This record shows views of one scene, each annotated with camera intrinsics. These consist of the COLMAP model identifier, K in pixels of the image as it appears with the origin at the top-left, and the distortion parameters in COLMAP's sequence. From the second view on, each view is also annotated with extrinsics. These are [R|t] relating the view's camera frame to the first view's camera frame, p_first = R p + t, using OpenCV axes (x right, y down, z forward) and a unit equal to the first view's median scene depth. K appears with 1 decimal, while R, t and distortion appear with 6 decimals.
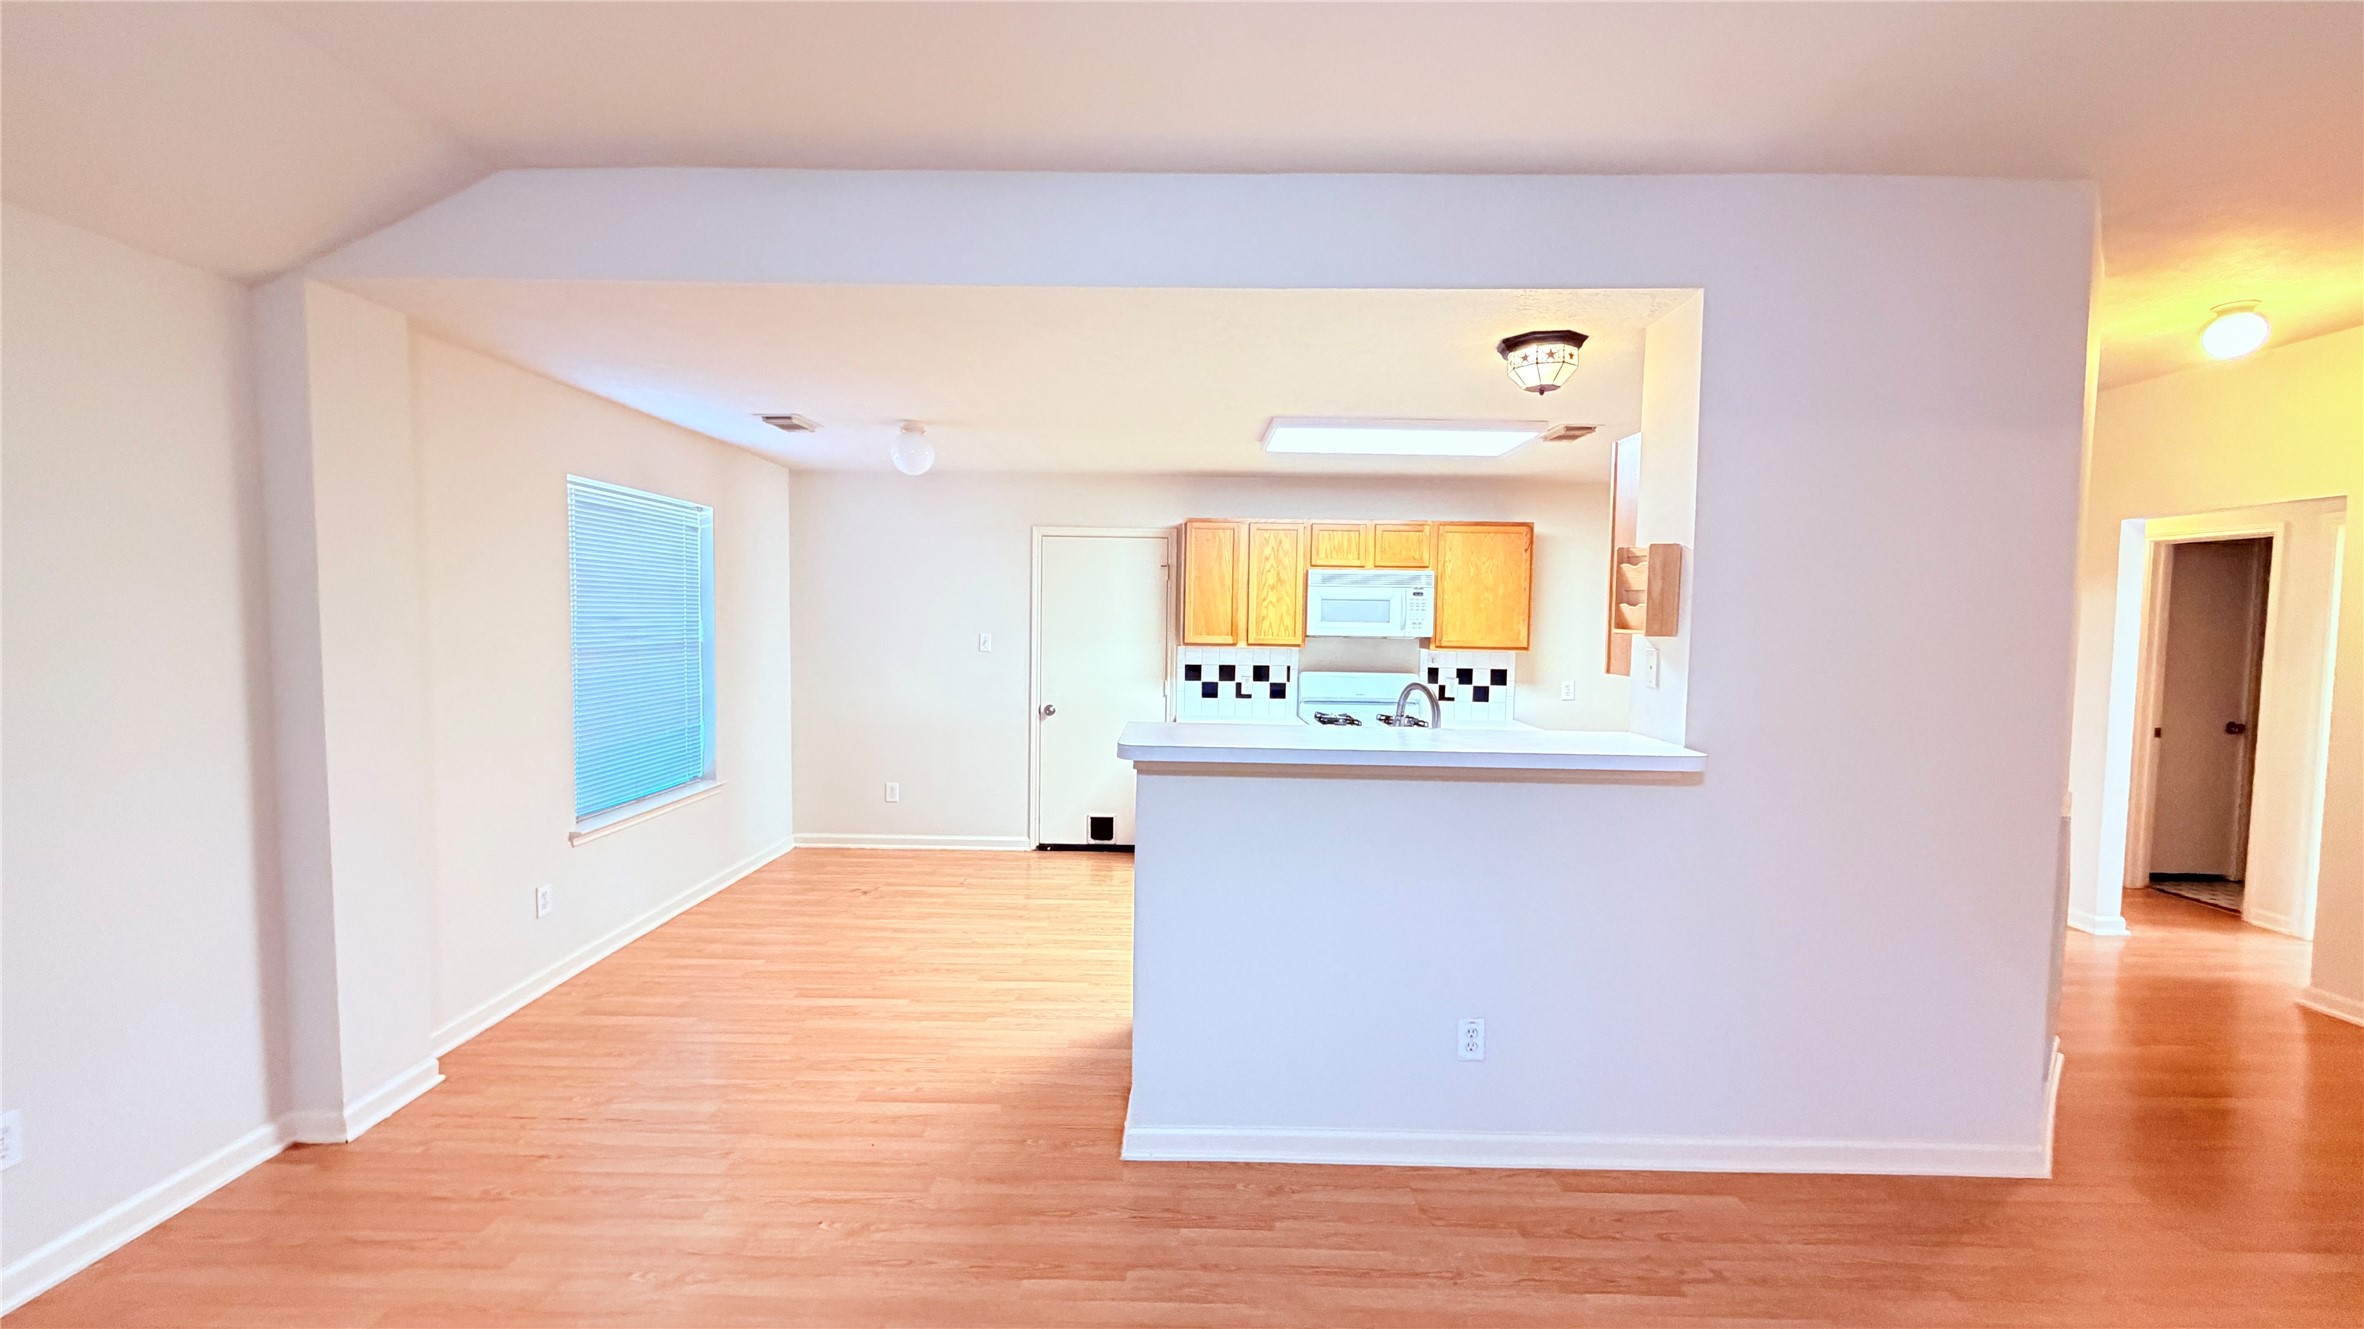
lens RADIAL K [[947.2, 0, 1172.7], [0, 947.2, 665.2], [0, 0, 1]] dist [0.001706, 0.000203]
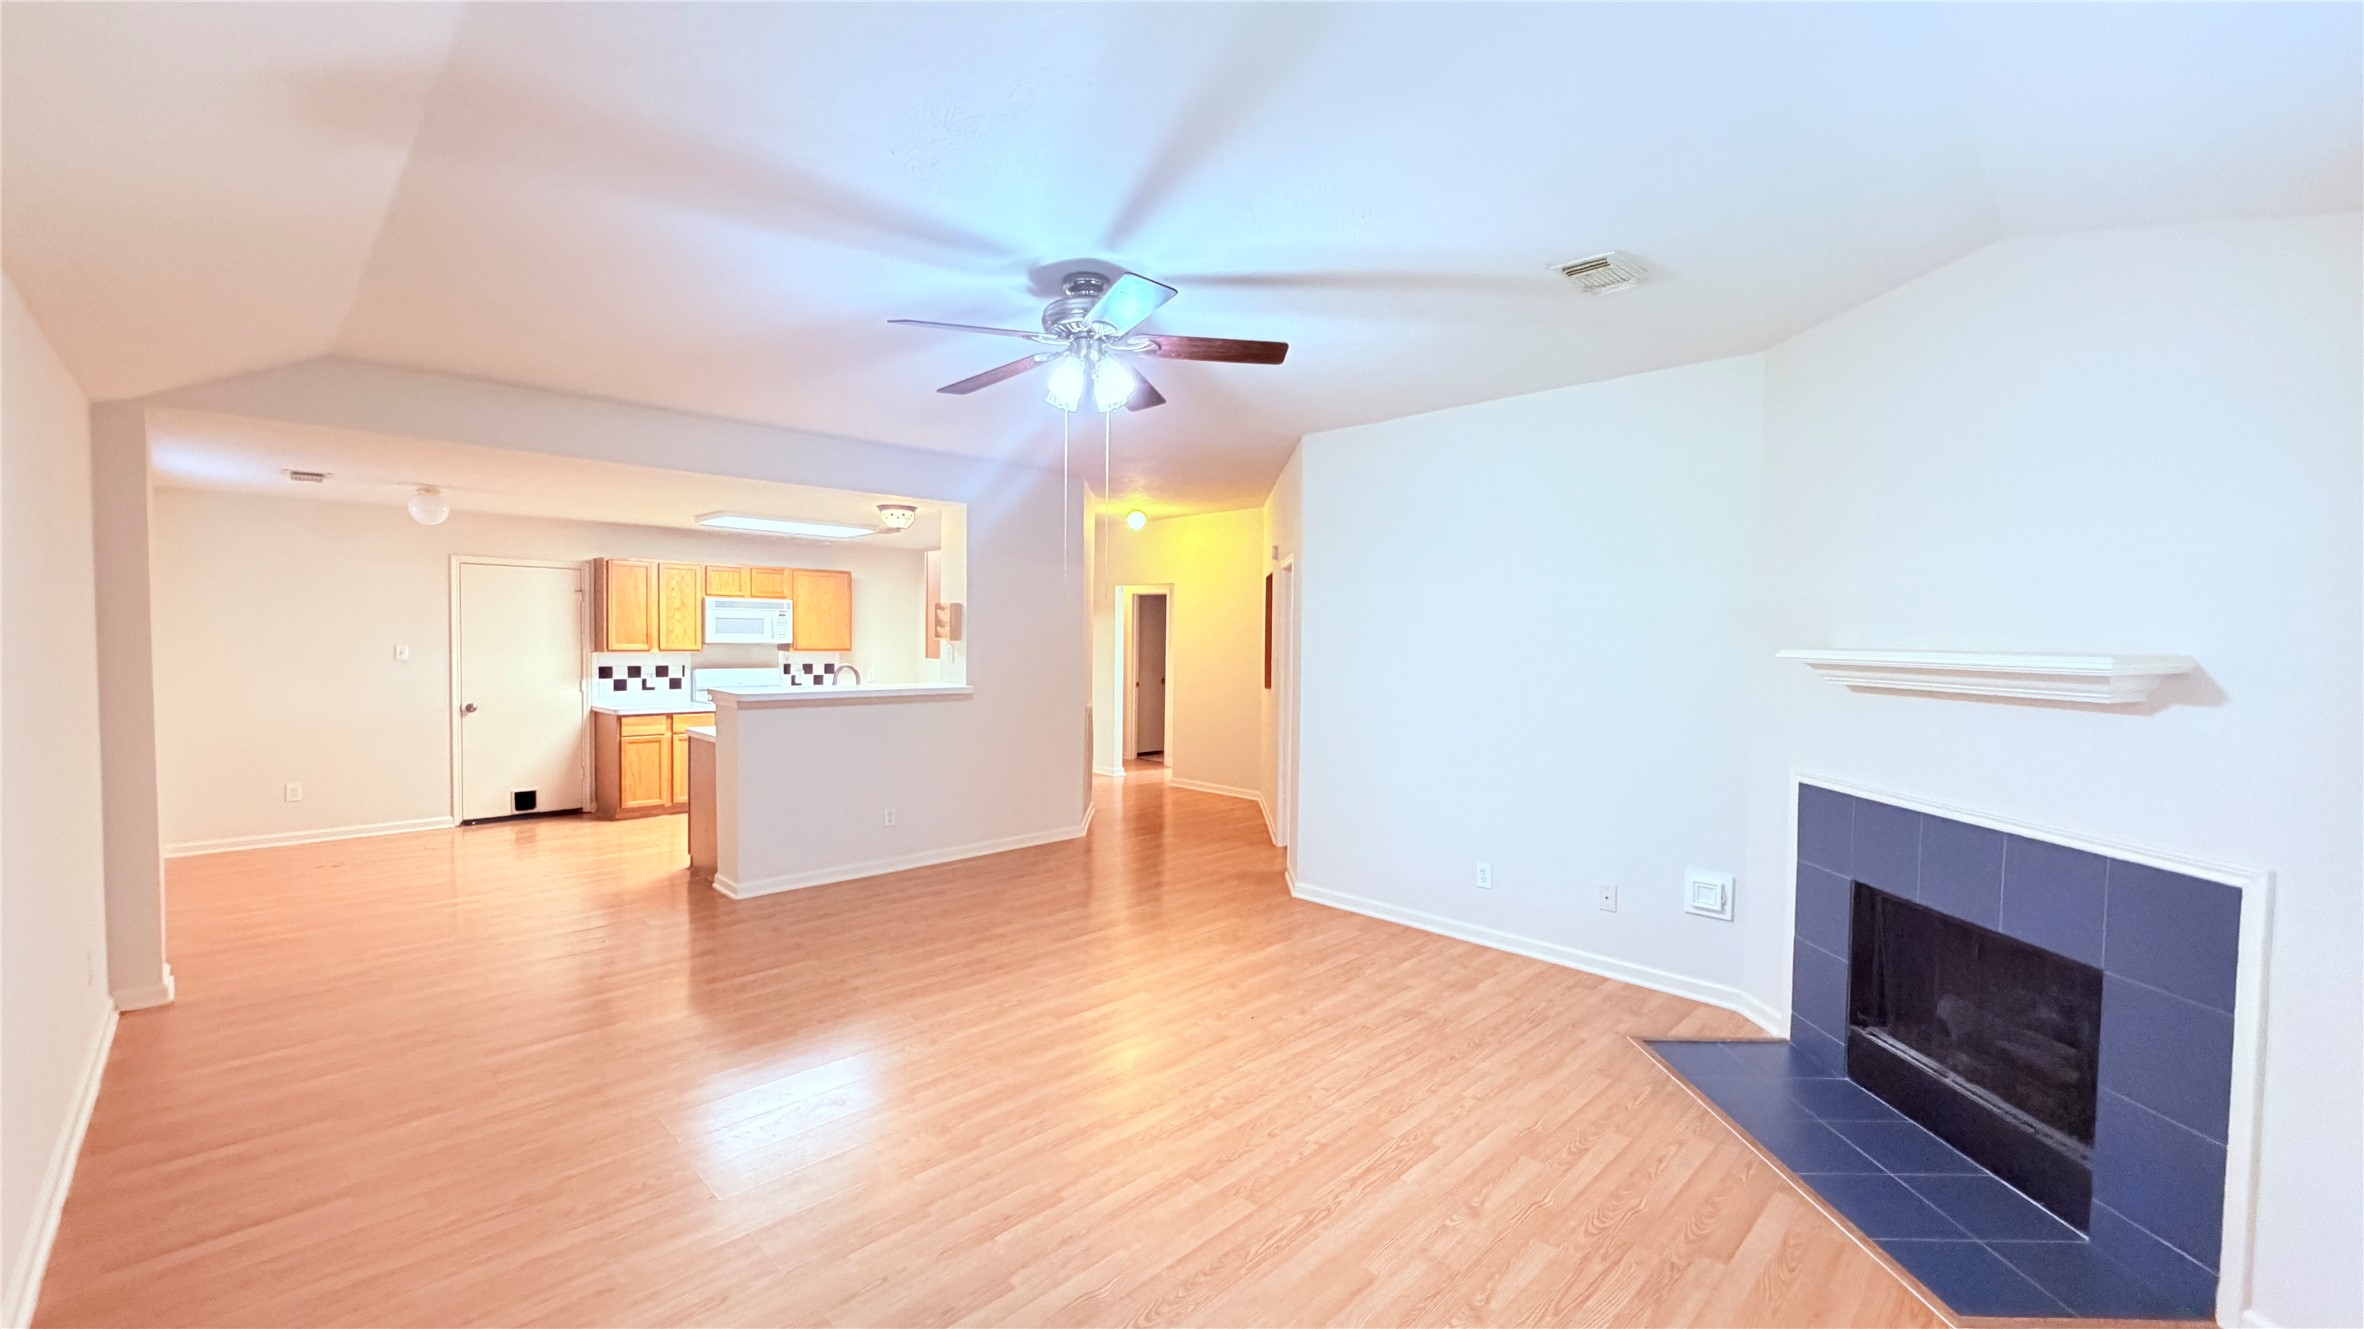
lens RADIAL K [[947.2, 0, 1172.7], [0, 947.2, 665.2], [0, 0, 1]] dist [0.001706, 0.000203]
pose [[0.703392, -0.028787, 0.710219, -0.379284], [0.034027, 0.999398, 0.006808, 0.016414], [-0.709988, 0.019378, 0.703947, -0.512839]]
